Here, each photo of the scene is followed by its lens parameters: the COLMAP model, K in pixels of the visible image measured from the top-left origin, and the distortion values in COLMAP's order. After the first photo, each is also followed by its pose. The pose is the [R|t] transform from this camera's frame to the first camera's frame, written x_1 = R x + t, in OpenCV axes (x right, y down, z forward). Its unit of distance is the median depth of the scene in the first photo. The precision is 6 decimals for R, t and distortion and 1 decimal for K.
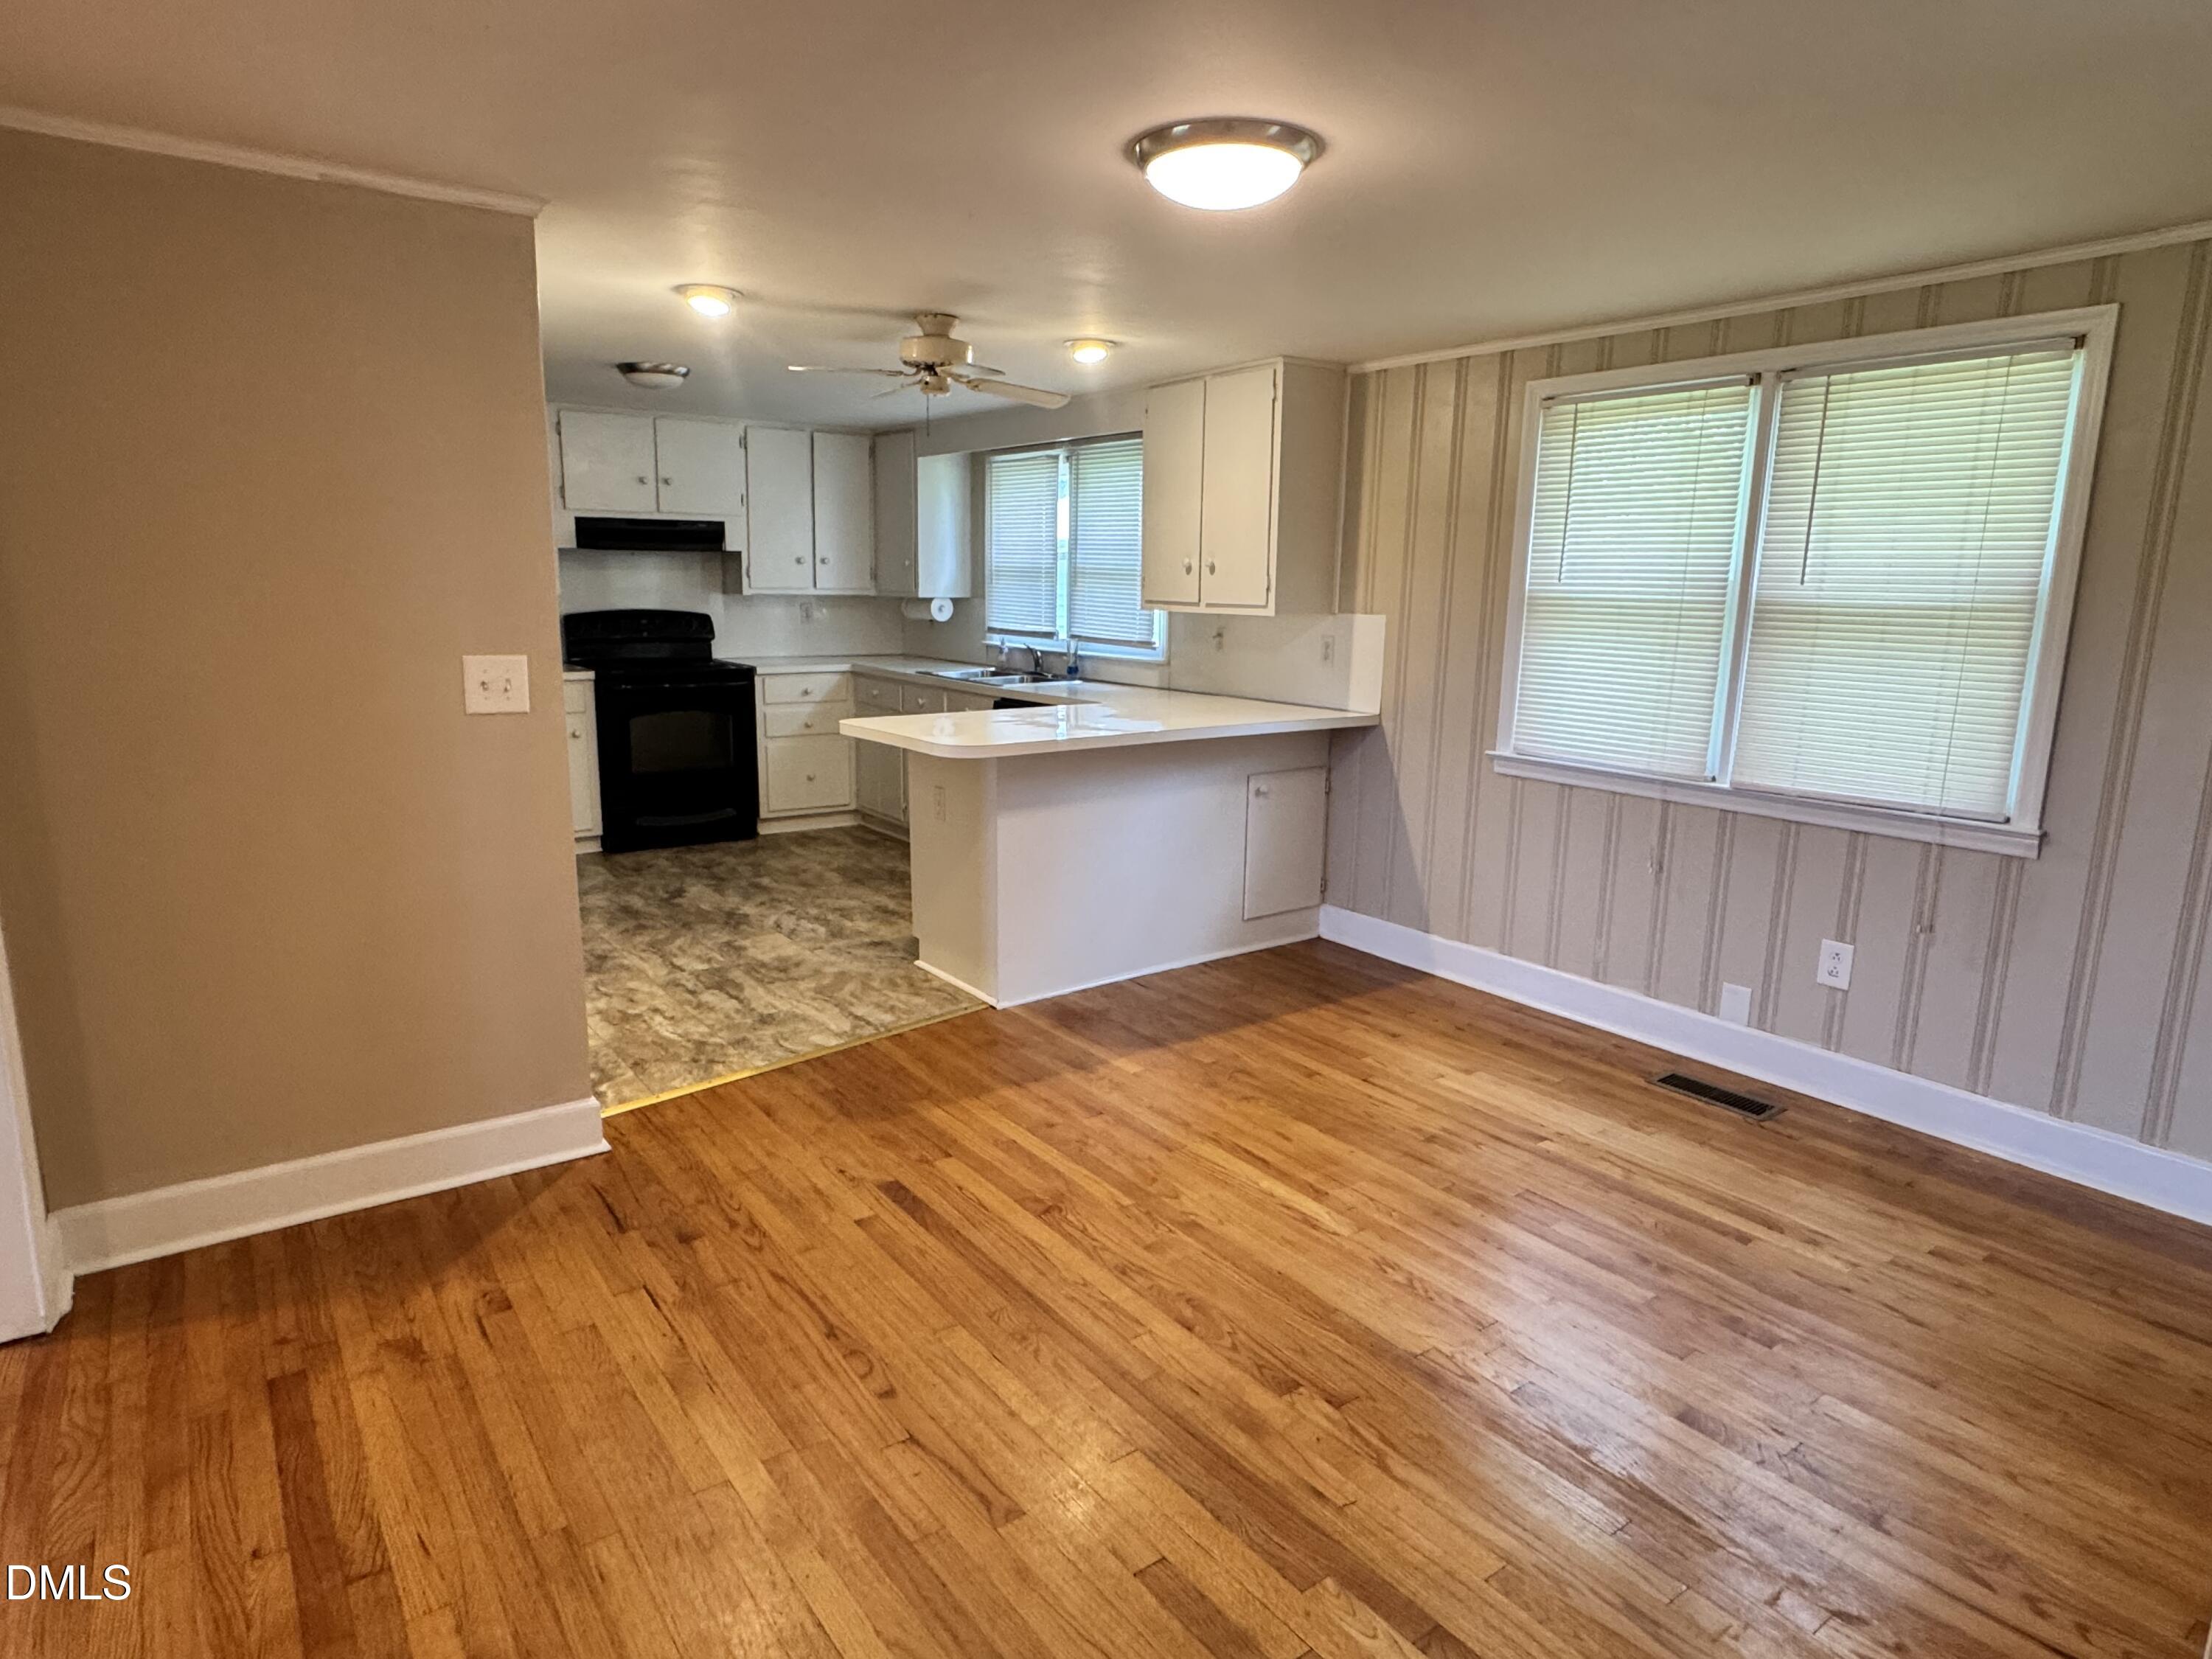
lens RADIAL K [[1290.4, 0, 1115.4], [0, 1290.4, 826.6], [0, 0, 1]] dist [-0.002677, 0.001465]
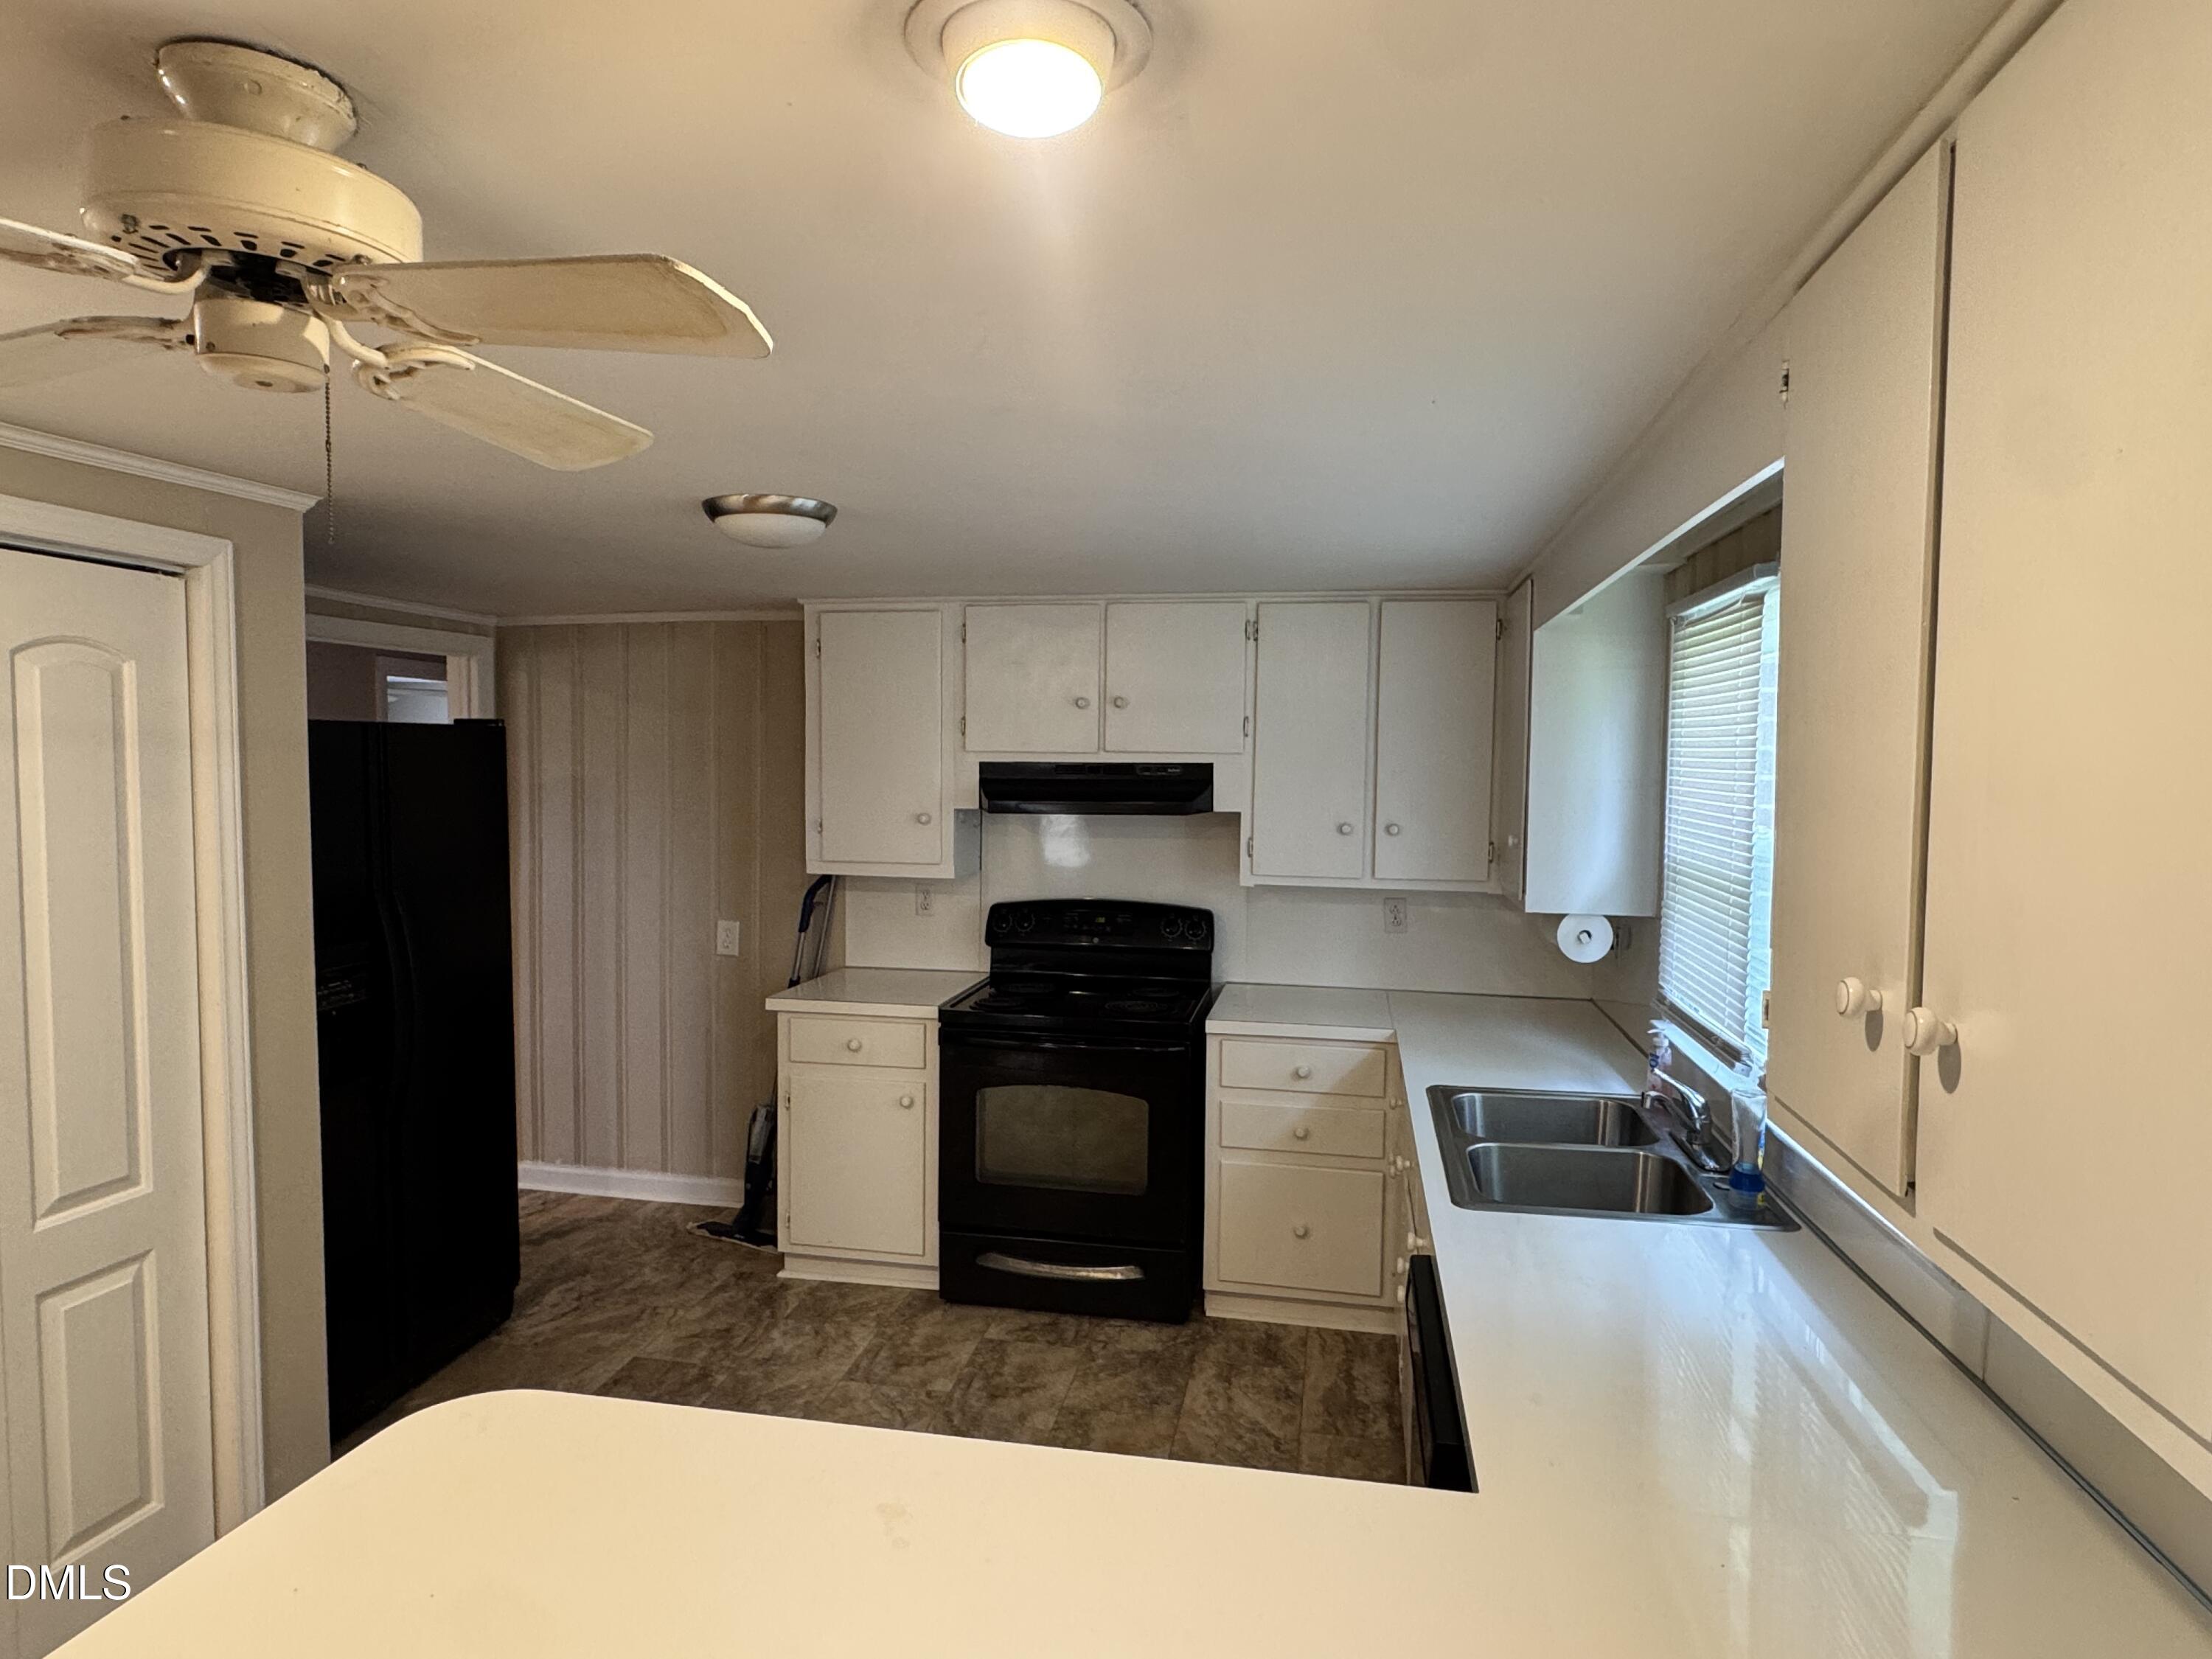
lens RADIAL K [[1290.4, 0, 1101.2], [0, 1290.4, 808.1], [0, 0, 1]] dist [-0.002677, 0.001465]
pose [[0.689199, 0.022354, -0.724227, 0.089866], [-0.142584, 0.984164, -0.105311, -0.144877], [0.710405, 0.175843, 0.681472, 0.557404]]
